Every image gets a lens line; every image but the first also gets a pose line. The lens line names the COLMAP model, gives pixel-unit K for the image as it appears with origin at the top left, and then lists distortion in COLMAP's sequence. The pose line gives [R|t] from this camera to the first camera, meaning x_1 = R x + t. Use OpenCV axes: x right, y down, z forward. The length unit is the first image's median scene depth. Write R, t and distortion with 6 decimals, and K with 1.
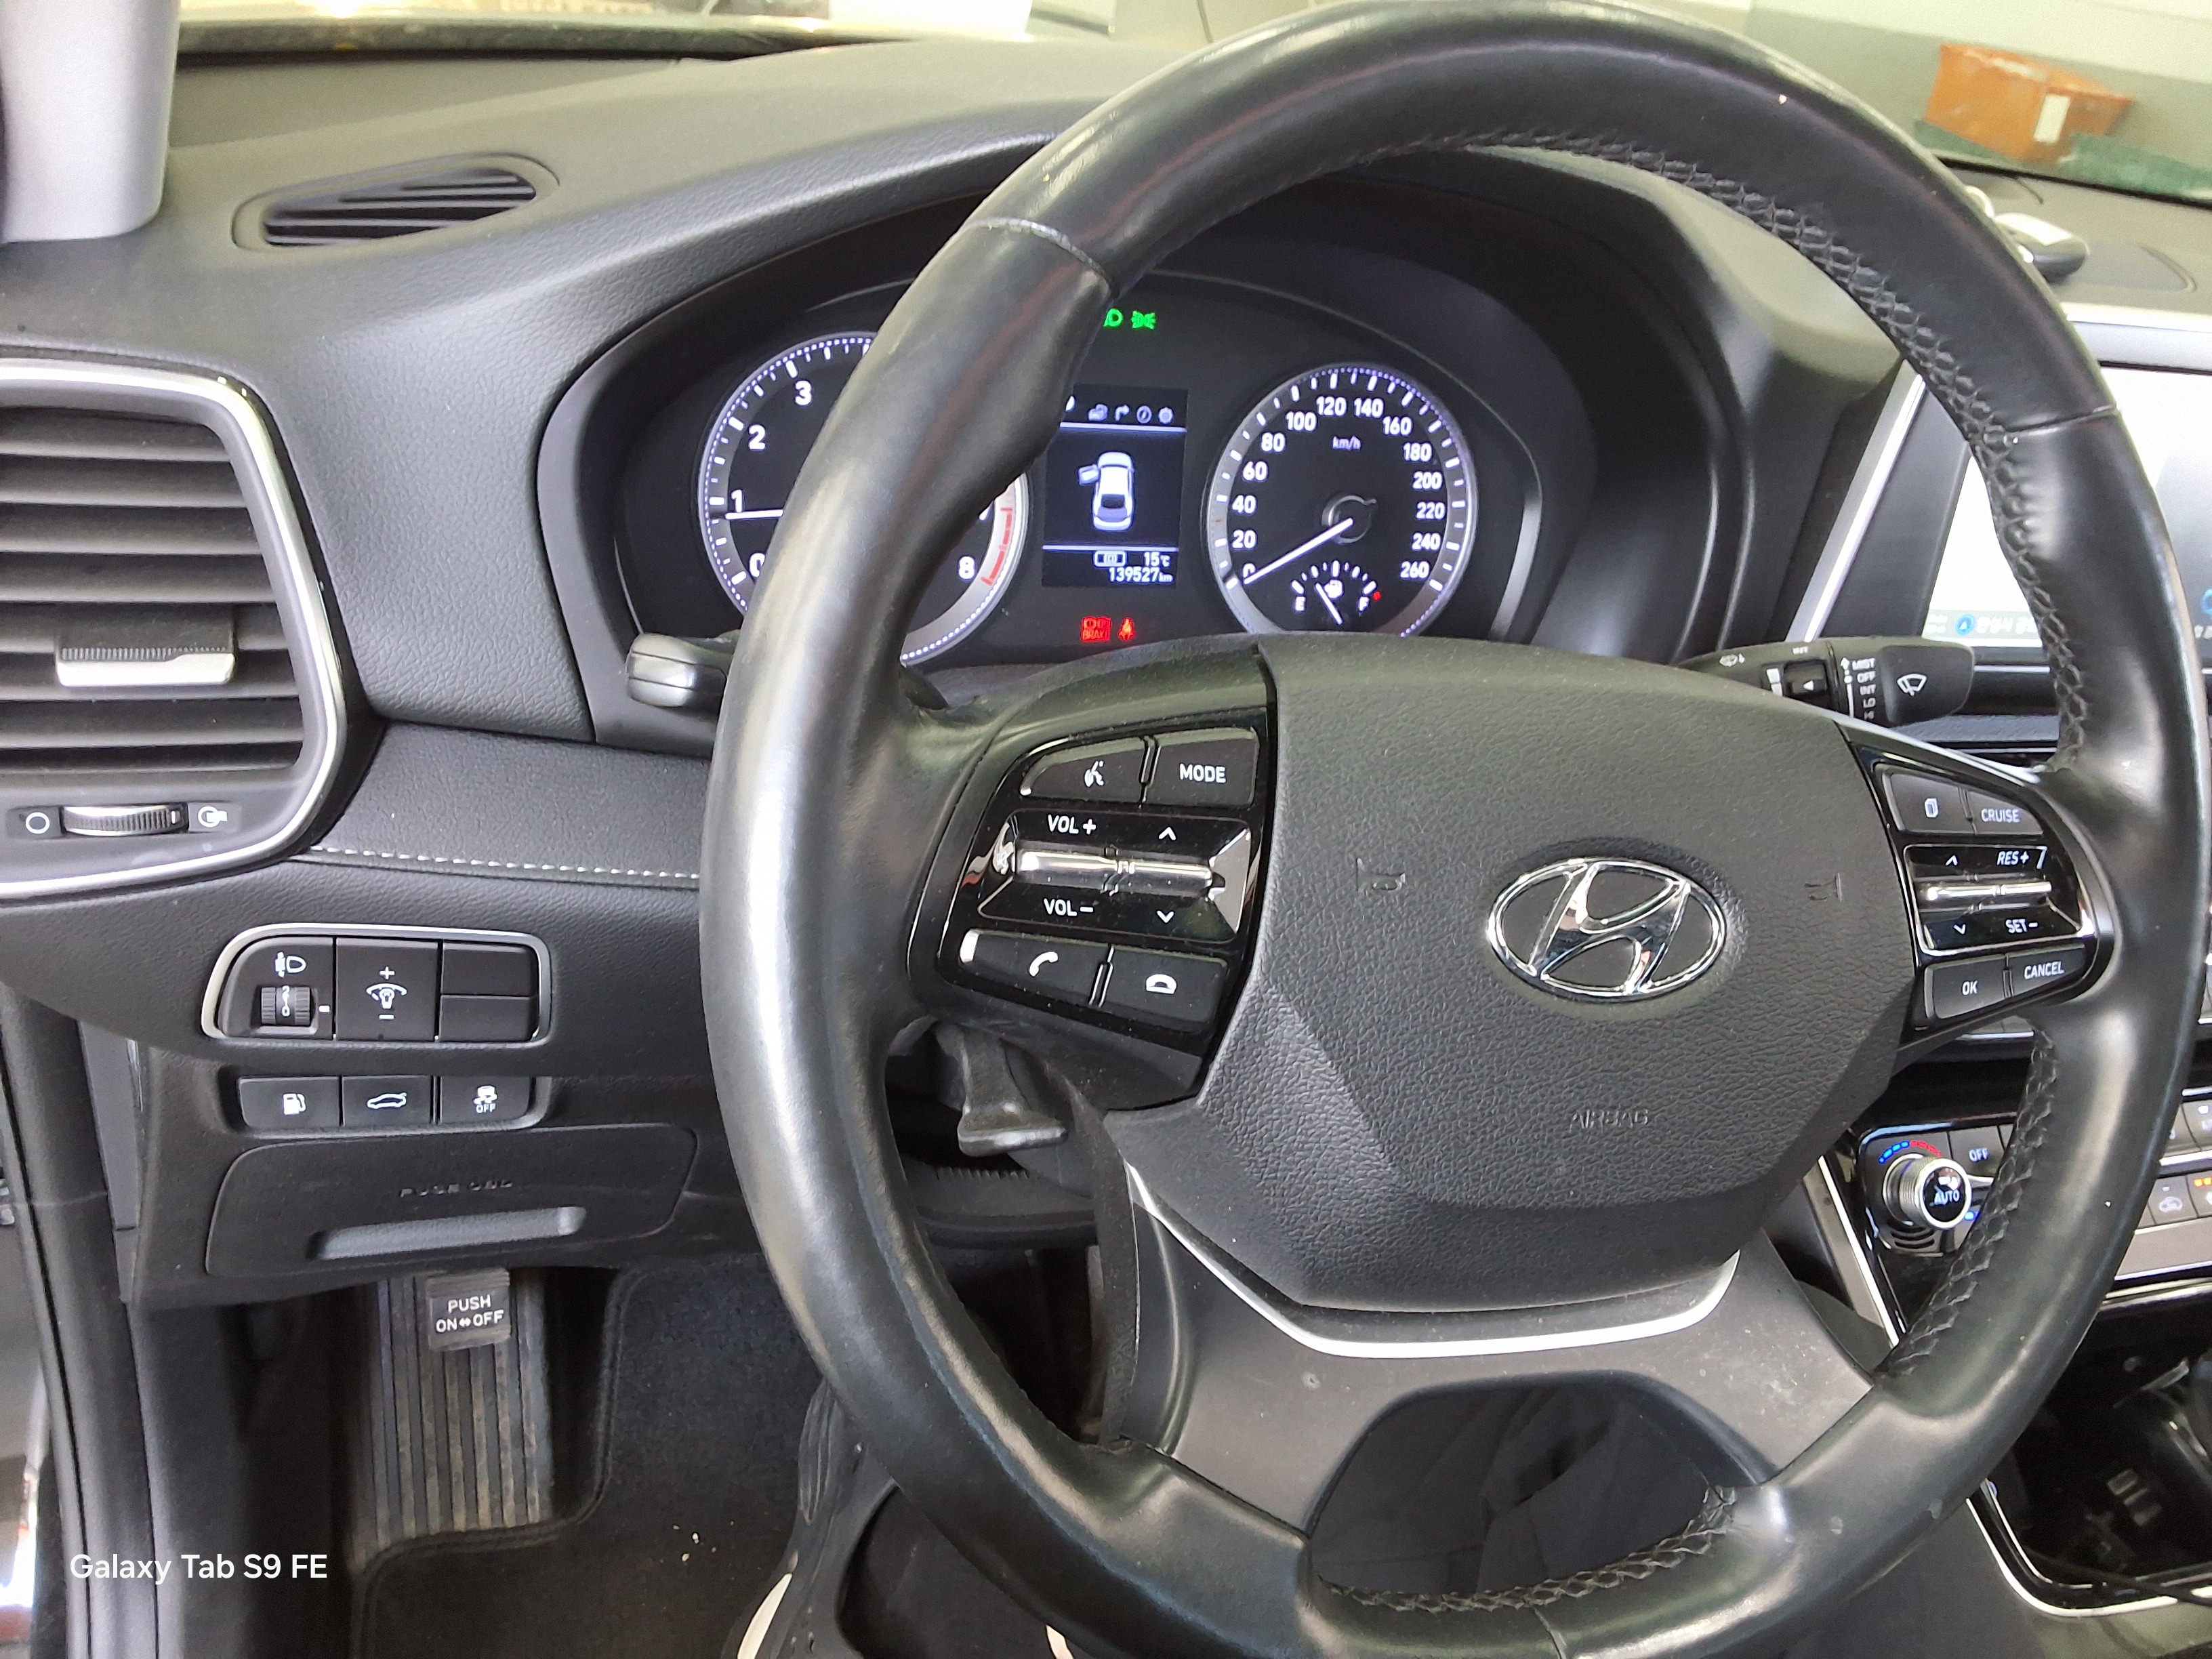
lens RADIAL K [[1781.9, 0, 1102.9], [0, 1781.9, 866.0], [0, 0, 1]] dist [0.162410, -0.246301]
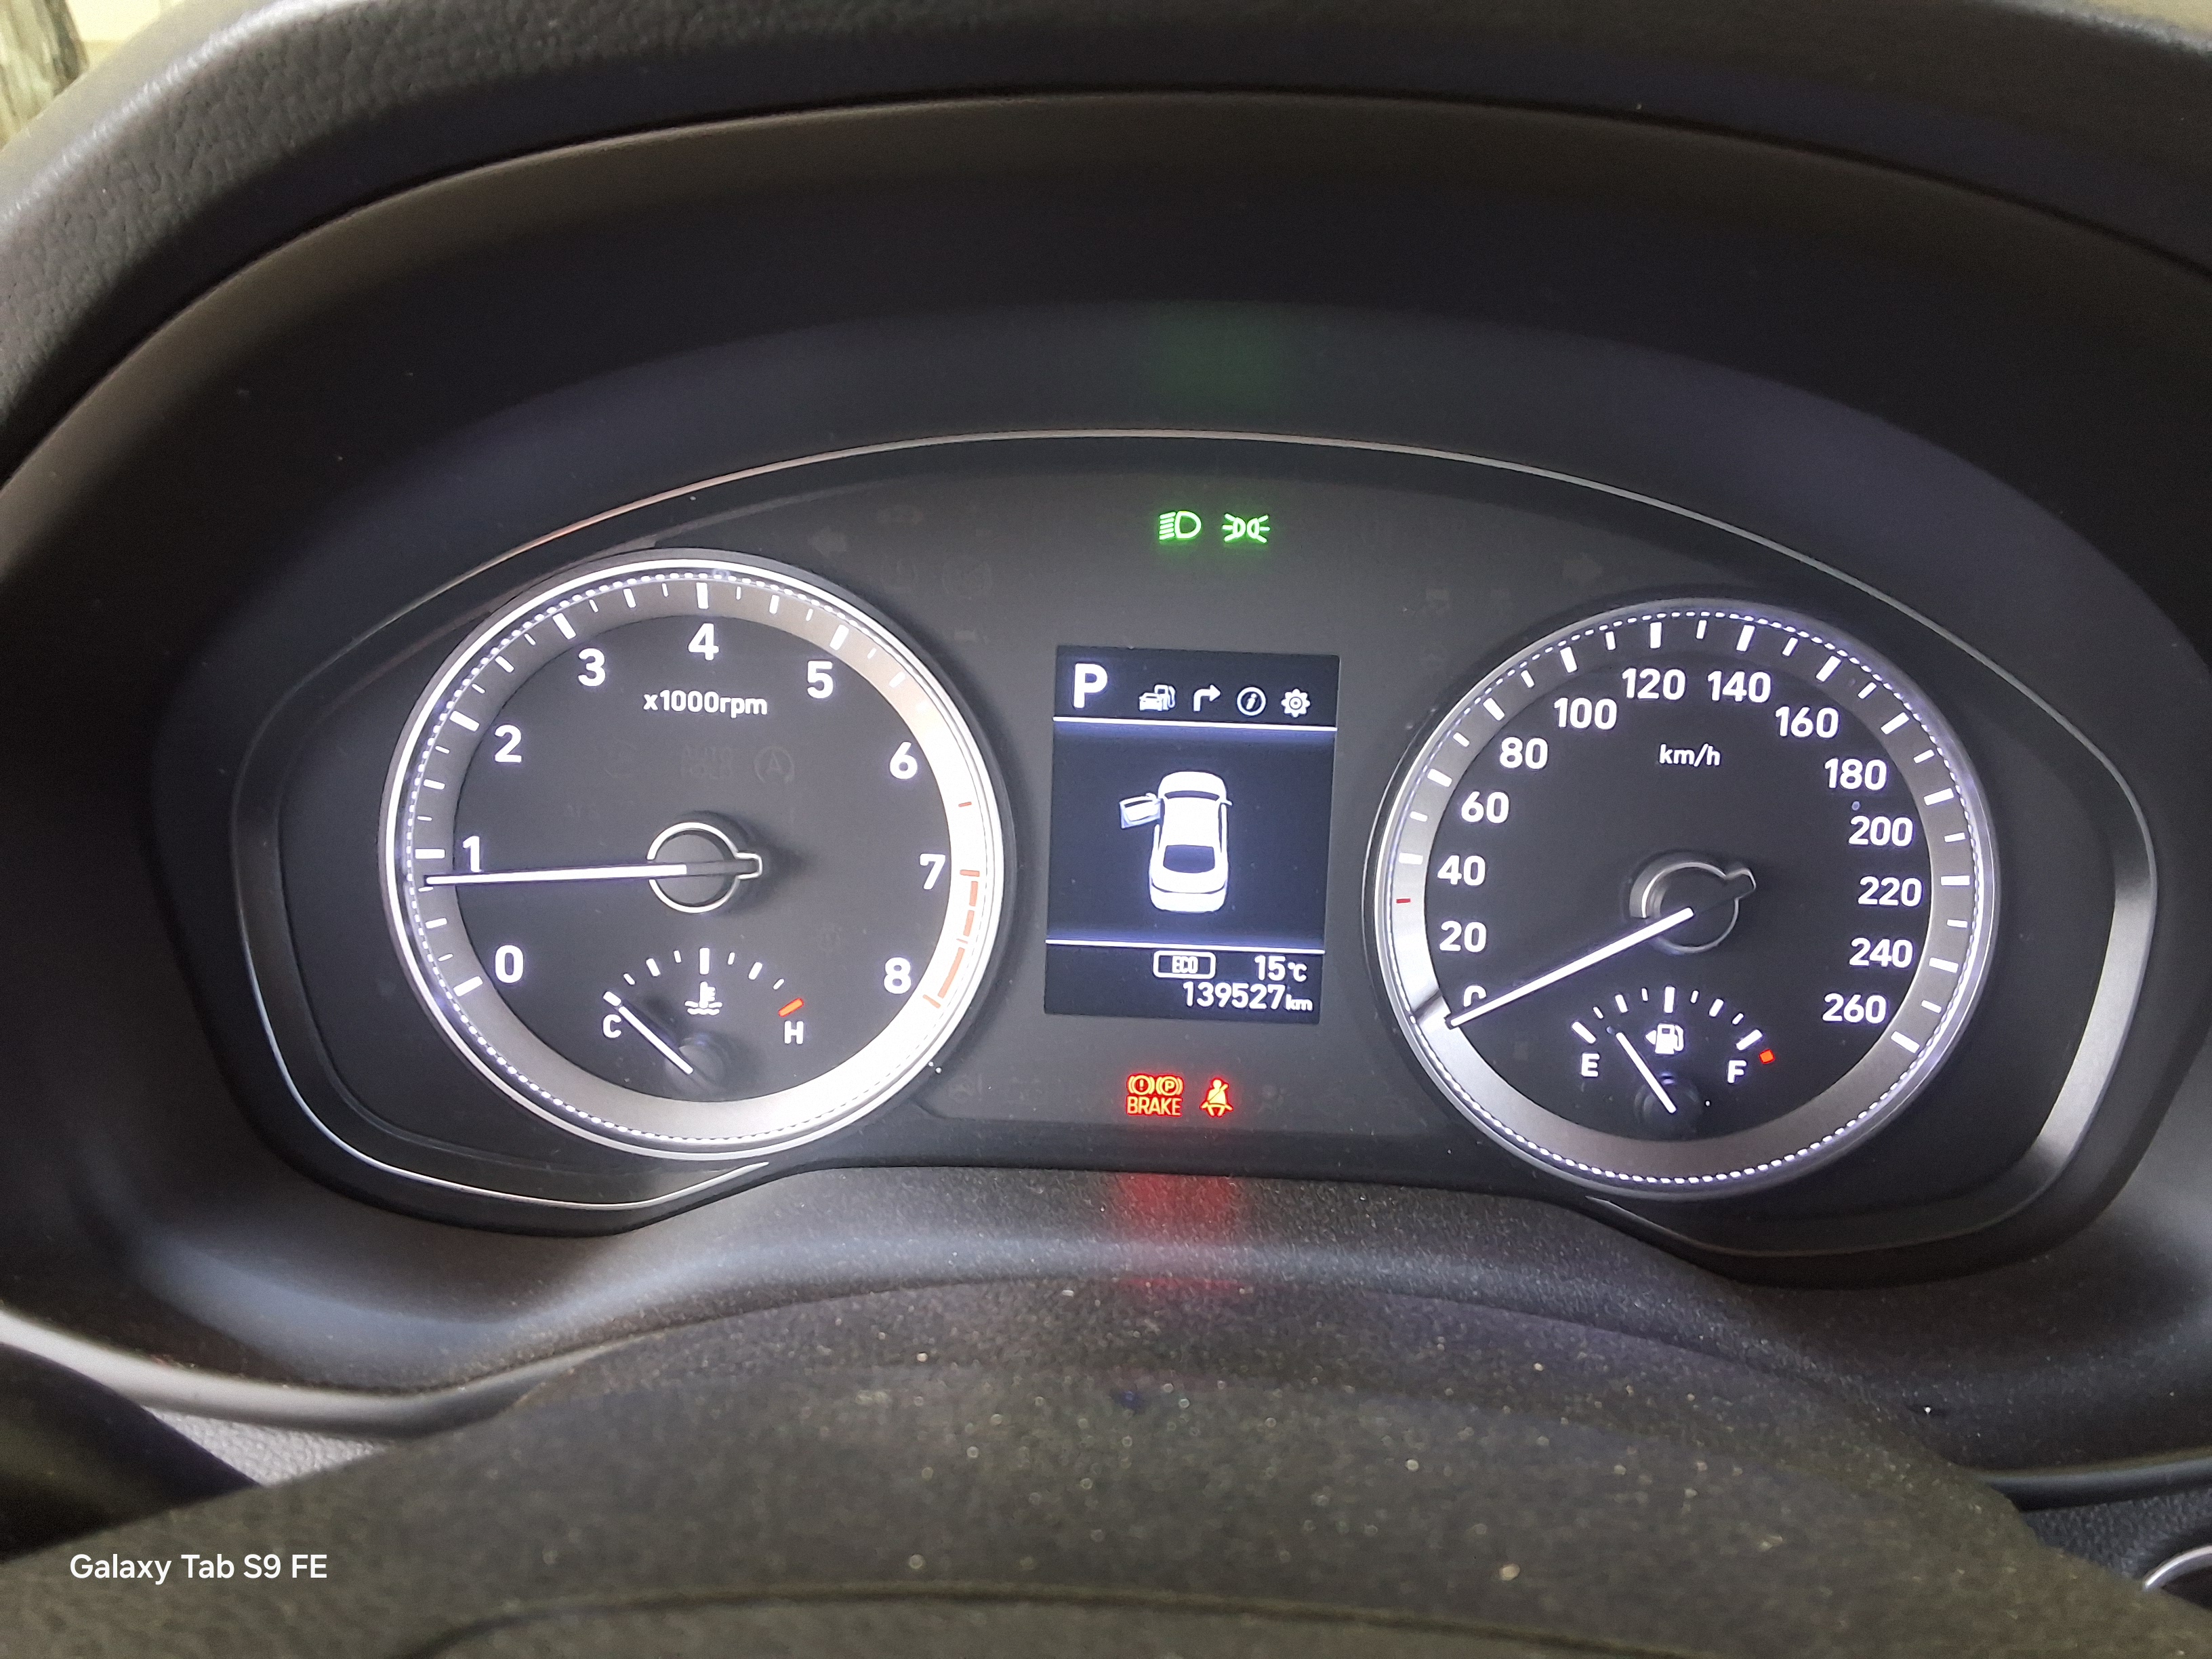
lens RADIAL K [[1781.9, 0, 1102.9], [0, 1781.9, 866.0], [0, 0, 1]] dist [0.162410, -0.246301]
pose [[0.935284, 0.033129, -0.352343, 0.163181], [-0.083077, 0.988341, -0.127595, -0.129427], [0.344008, 0.148609, 0.927132, 0.493521]]
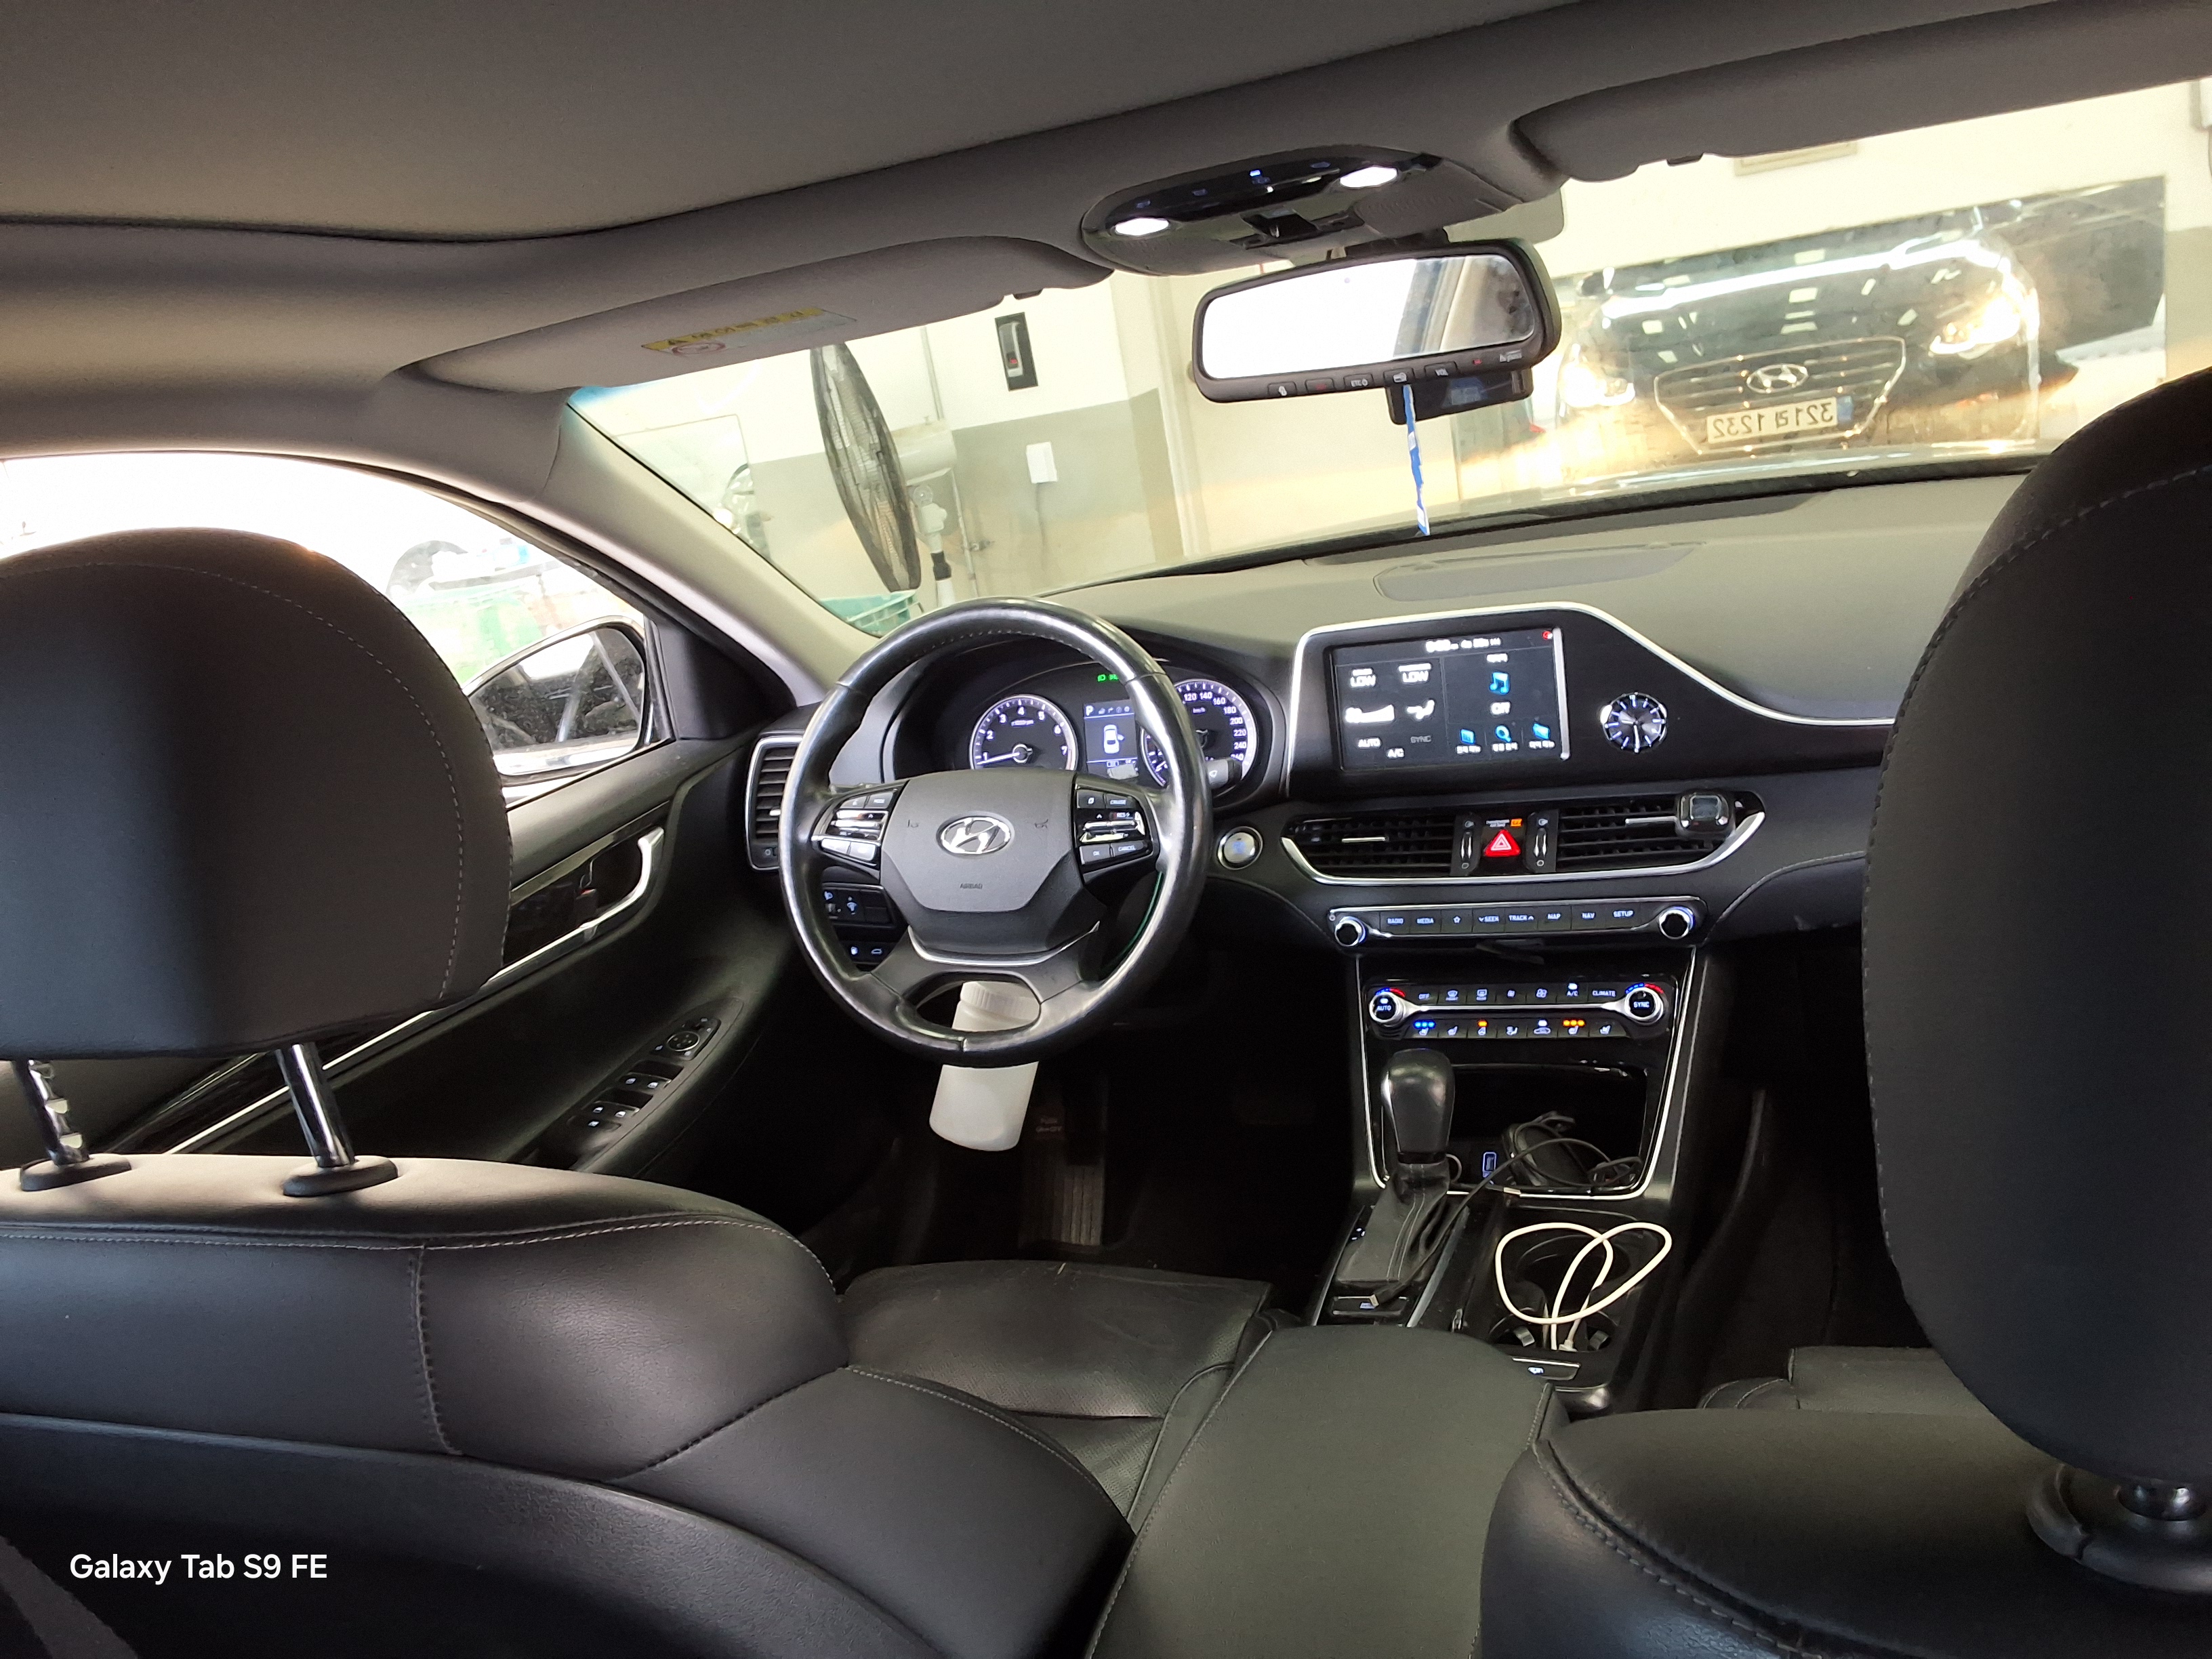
lens RADIAL K [[1781.9, 0, 1102.9], [0, 1781.9, 866.0], [0, 0, 1]] dist [0.162410, -0.246301]
pose [[0.719744, -0.066416, -0.691056, 1.767283], [-0.070994, 0.983154, -0.168431, 0.412017], [0.690600, 0.170288, 0.702904, -0.812919]]
